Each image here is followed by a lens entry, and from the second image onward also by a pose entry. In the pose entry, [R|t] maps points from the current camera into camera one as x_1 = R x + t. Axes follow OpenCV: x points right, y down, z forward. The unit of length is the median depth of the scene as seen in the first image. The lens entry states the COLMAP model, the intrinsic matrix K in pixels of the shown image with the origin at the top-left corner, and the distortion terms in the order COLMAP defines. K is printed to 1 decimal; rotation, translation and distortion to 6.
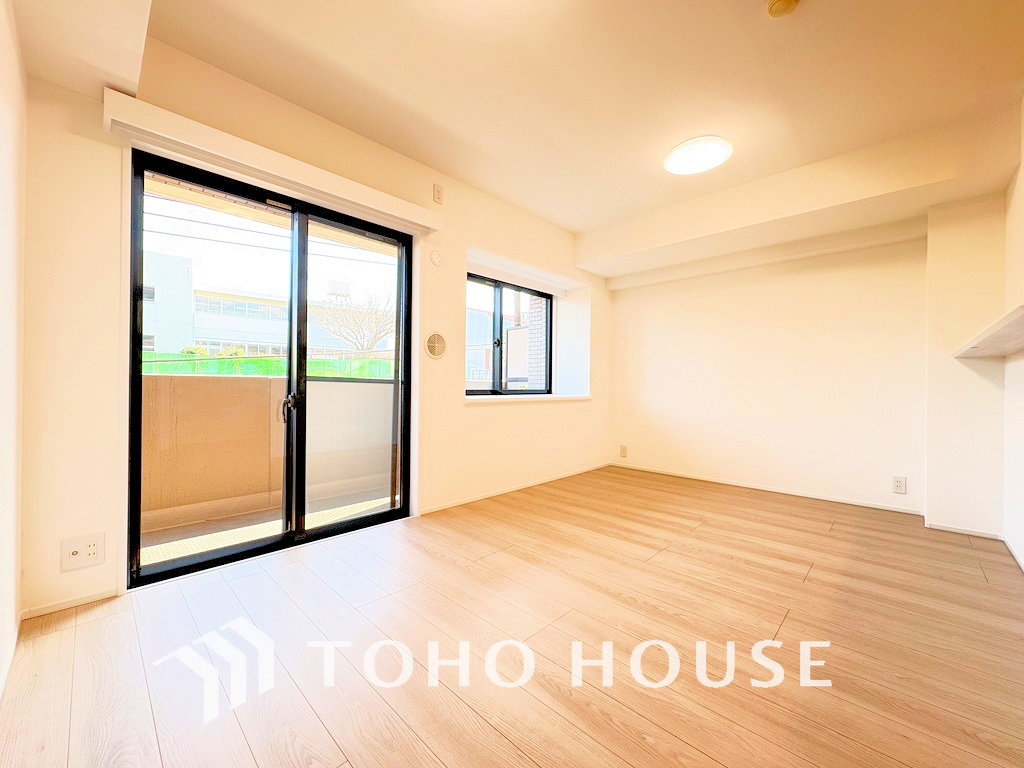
lens RADIAL K [[406.6, 0, 513.0], [0, 406.6, 388.8], [0, 0, 1]] dist [-0.006393, 0.000211]
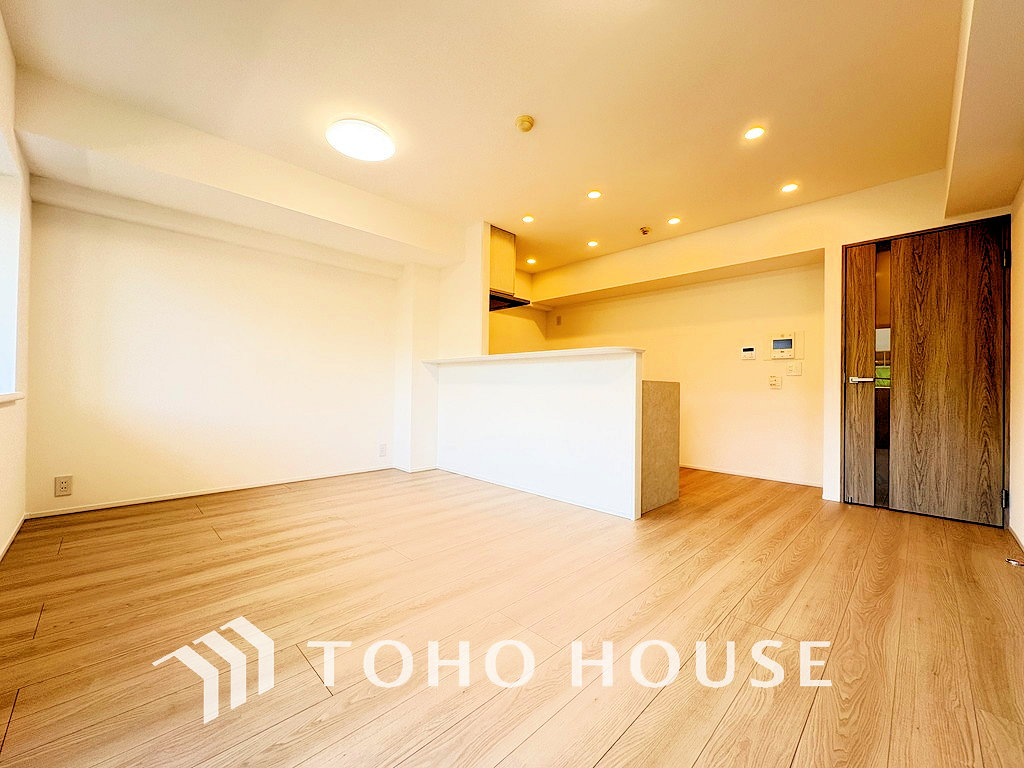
lens RADIAL K [[406.6, 0, 509.6], [0, 406.6, 383.4], [0, 0, 1]] dist [-0.006393, 0.000211]
pose [[0.026046, -0.002560, 0.999657, -0.451379], [-0.006466, 0.999975, 0.002730, -0.001038], [-0.999640, -0.006535, 0.026029, 0.525304]]
